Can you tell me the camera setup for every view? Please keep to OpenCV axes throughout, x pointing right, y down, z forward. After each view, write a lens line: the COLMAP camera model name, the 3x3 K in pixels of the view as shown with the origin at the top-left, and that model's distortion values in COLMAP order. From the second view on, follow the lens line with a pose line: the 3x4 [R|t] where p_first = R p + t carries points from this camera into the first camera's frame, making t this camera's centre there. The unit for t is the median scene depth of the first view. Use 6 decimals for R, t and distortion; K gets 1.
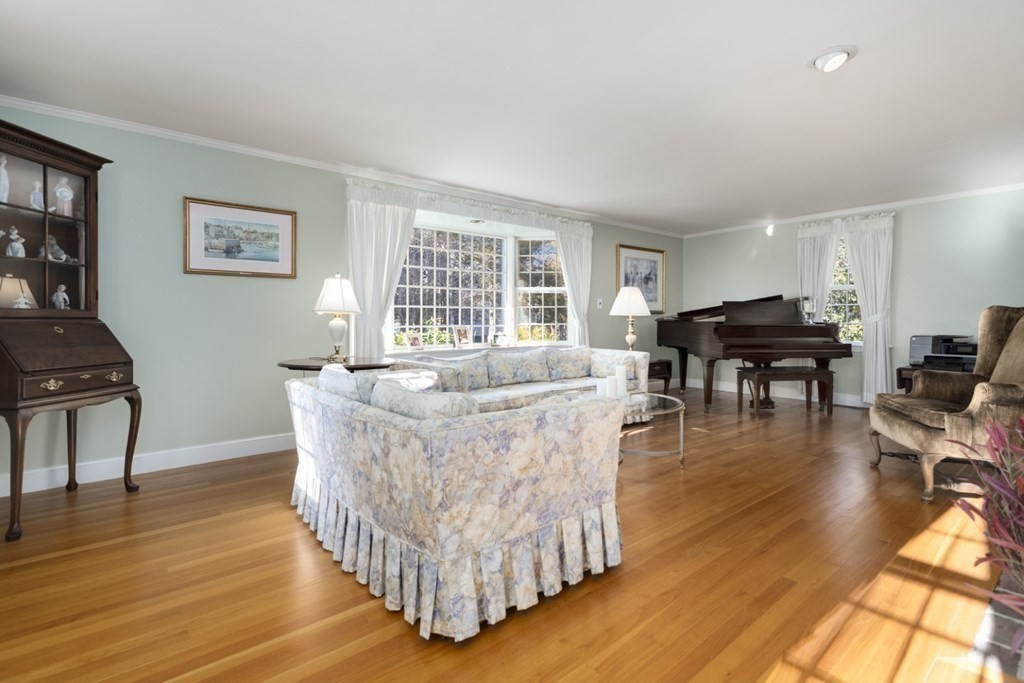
lens RADIAL K [[488.9, 0, 538.1], [0, 488.9, 315.9], [0, 0, 1]] dist [0.000205, 0.001478]
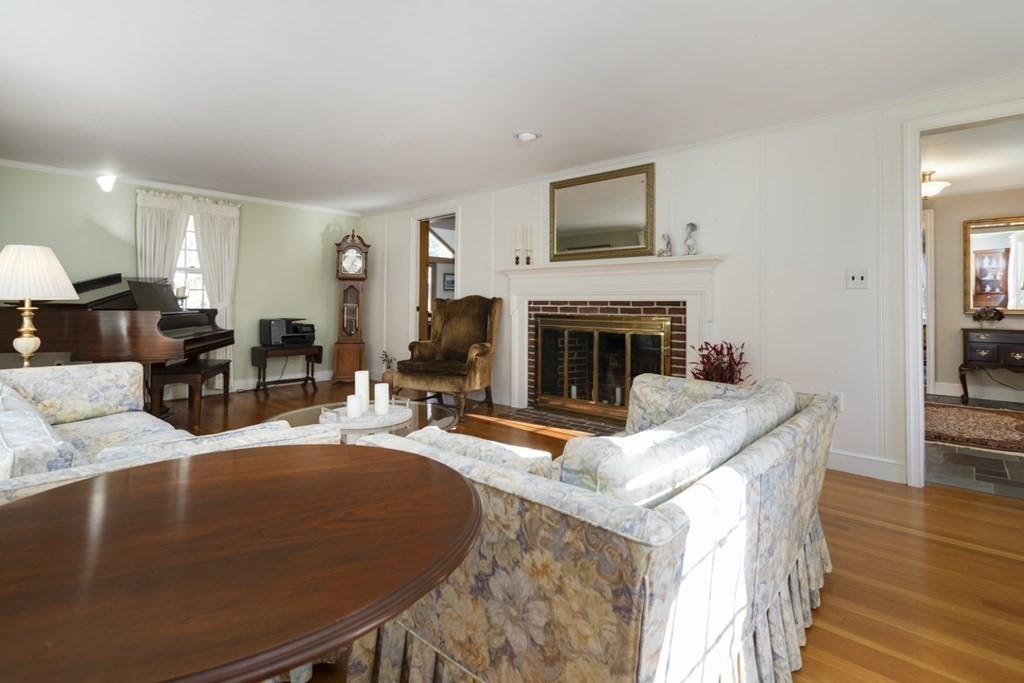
lens RADIAL K [[488.9, 0, 527.3], [0, 488.9, 296.5], [0, 0, 1]] dist [0.000205, 0.001478]
pose [[-0.156080, 0.012809, 0.987661, -0.419091], [-0.007801, 0.999869, -0.014200, -0.001665], [-0.987714, -0.009921, -0.155960, 0.553162]]
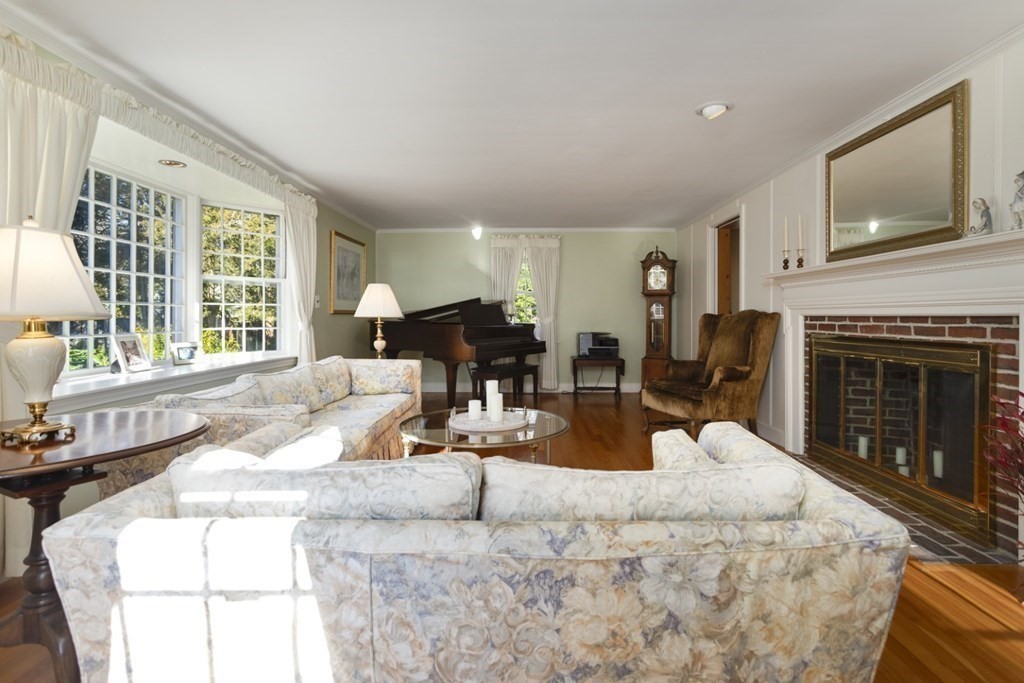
lens RADIAL K [[488.9, 0, 528.3], [0, 488.9, 324.8], [0, 0, 1]] dist [0.000205, 0.001478]
pose [[0.638666, -0.010959, 0.769406, -0.301978], [-0.004292, 0.999832, 0.017804, -0.004517], [-0.769472, -0.014673, 0.638512, 0.258713]]
